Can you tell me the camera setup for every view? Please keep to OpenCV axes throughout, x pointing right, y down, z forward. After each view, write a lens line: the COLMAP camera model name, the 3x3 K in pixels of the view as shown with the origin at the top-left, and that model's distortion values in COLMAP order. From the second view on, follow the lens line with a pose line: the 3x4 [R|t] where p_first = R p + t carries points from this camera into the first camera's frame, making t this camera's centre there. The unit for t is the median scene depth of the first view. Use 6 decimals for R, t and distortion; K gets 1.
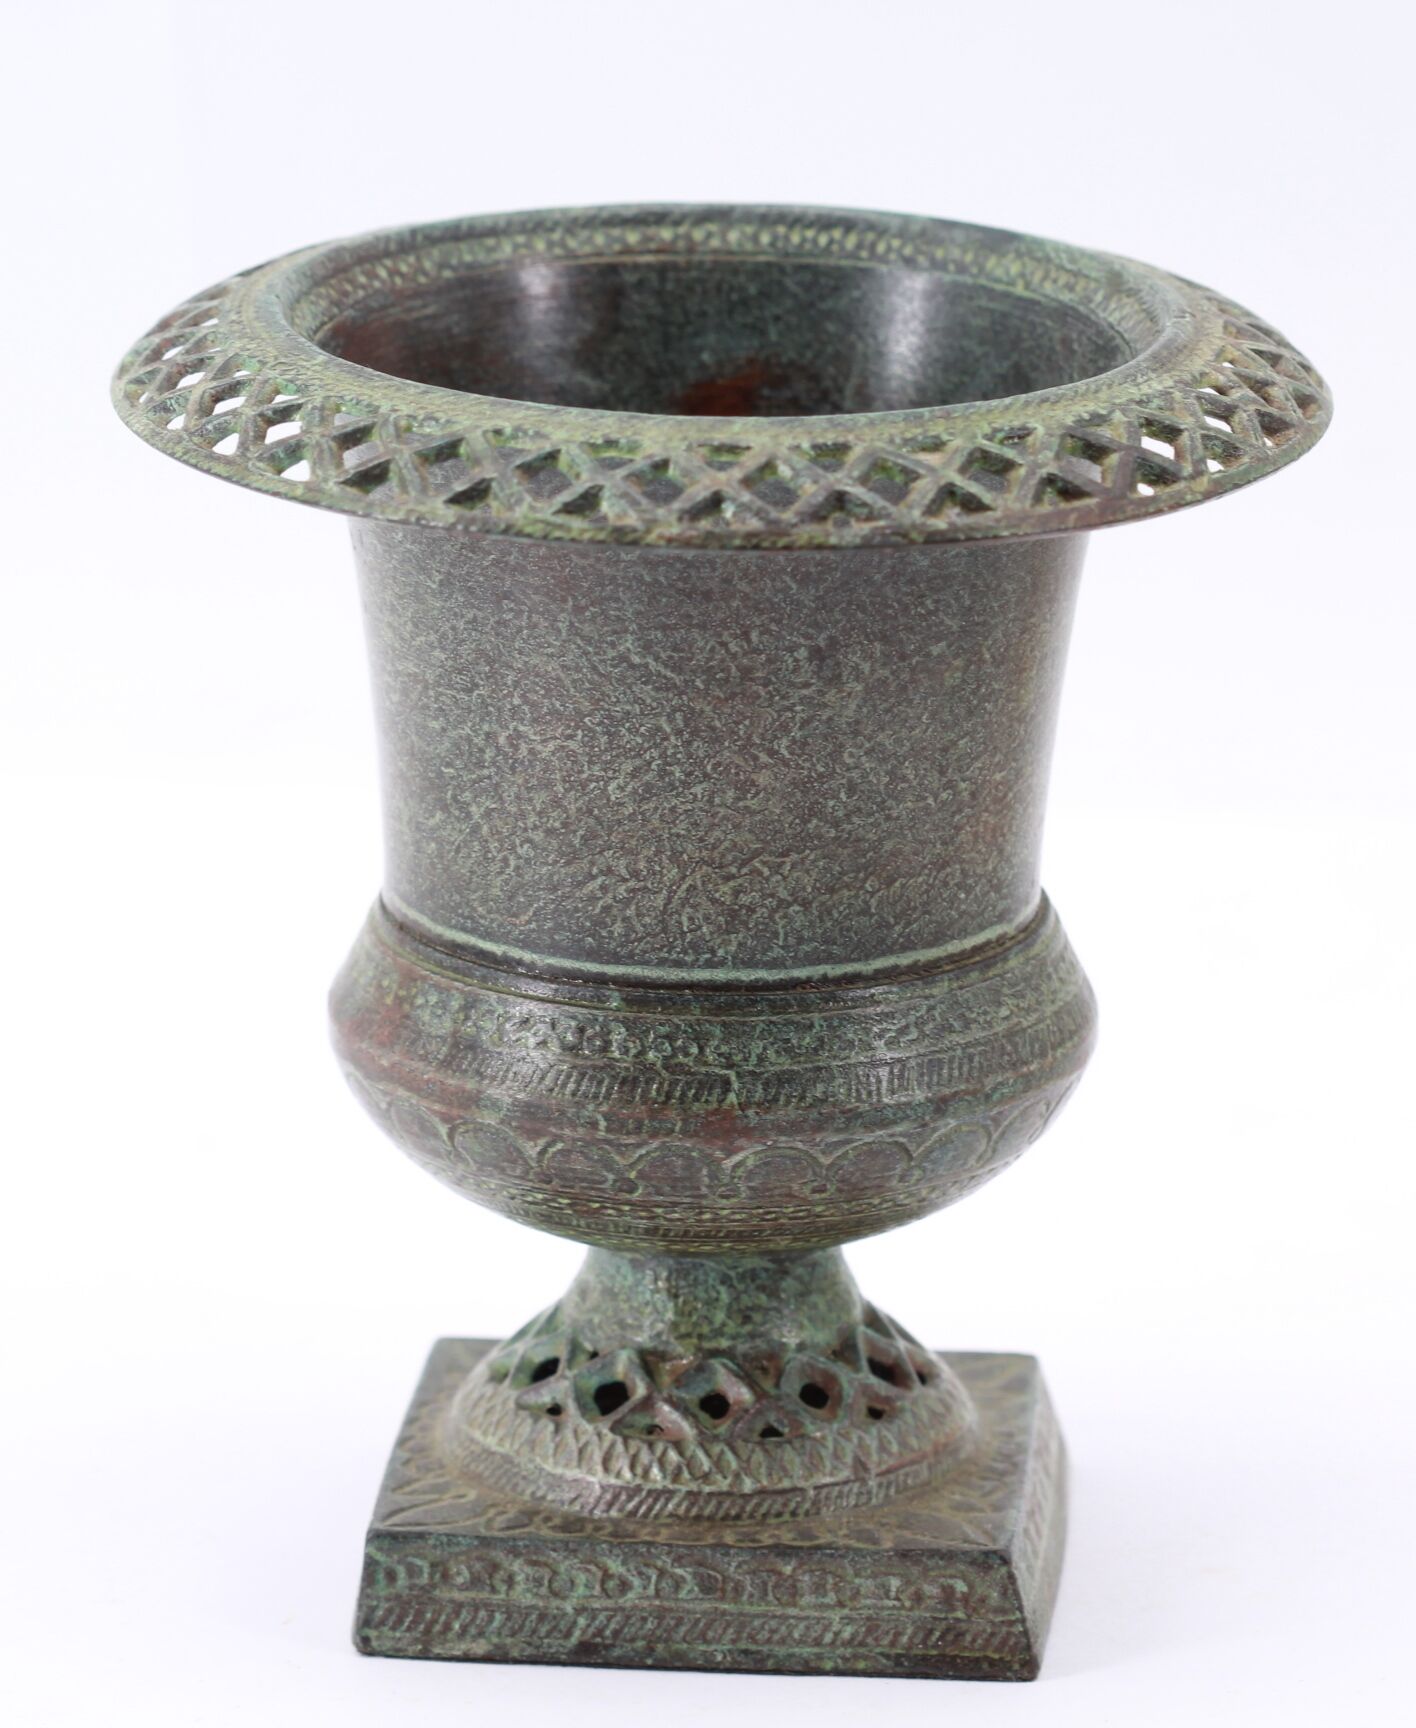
lens RADIAL K [[8834.7, 0, 708.0], [0, 8834.7, 864.0], [0, 0, 1]] dist [-0.123523, -8.935617]
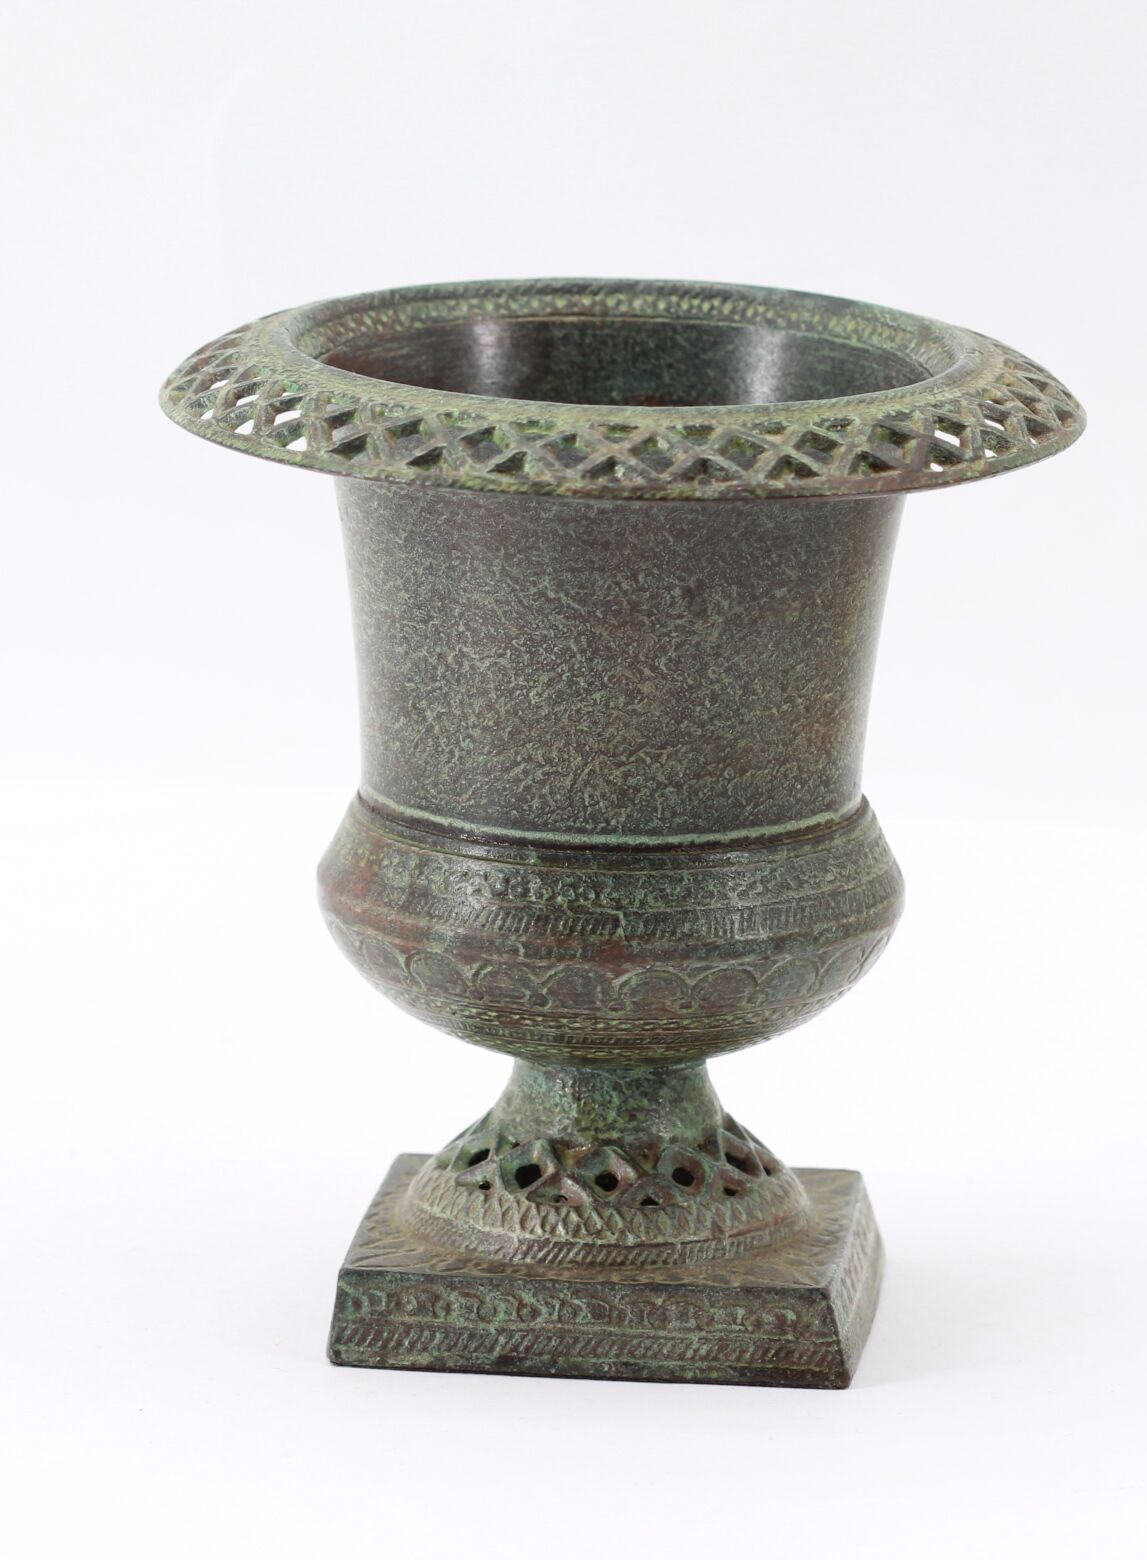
lens RADIAL K [[7498.5, 0, 573.5], [0, 7498.5, 780.0], [0, 0, 1]] dist [-0.208582, 1.026173]
pose [[0.999792, 0.014516, -0.014360, 0.011348], [-0.015057, 0.999153, -0.038285, 0.046170], [0.013792, 0.038494, 0.999164, -0.117569]]
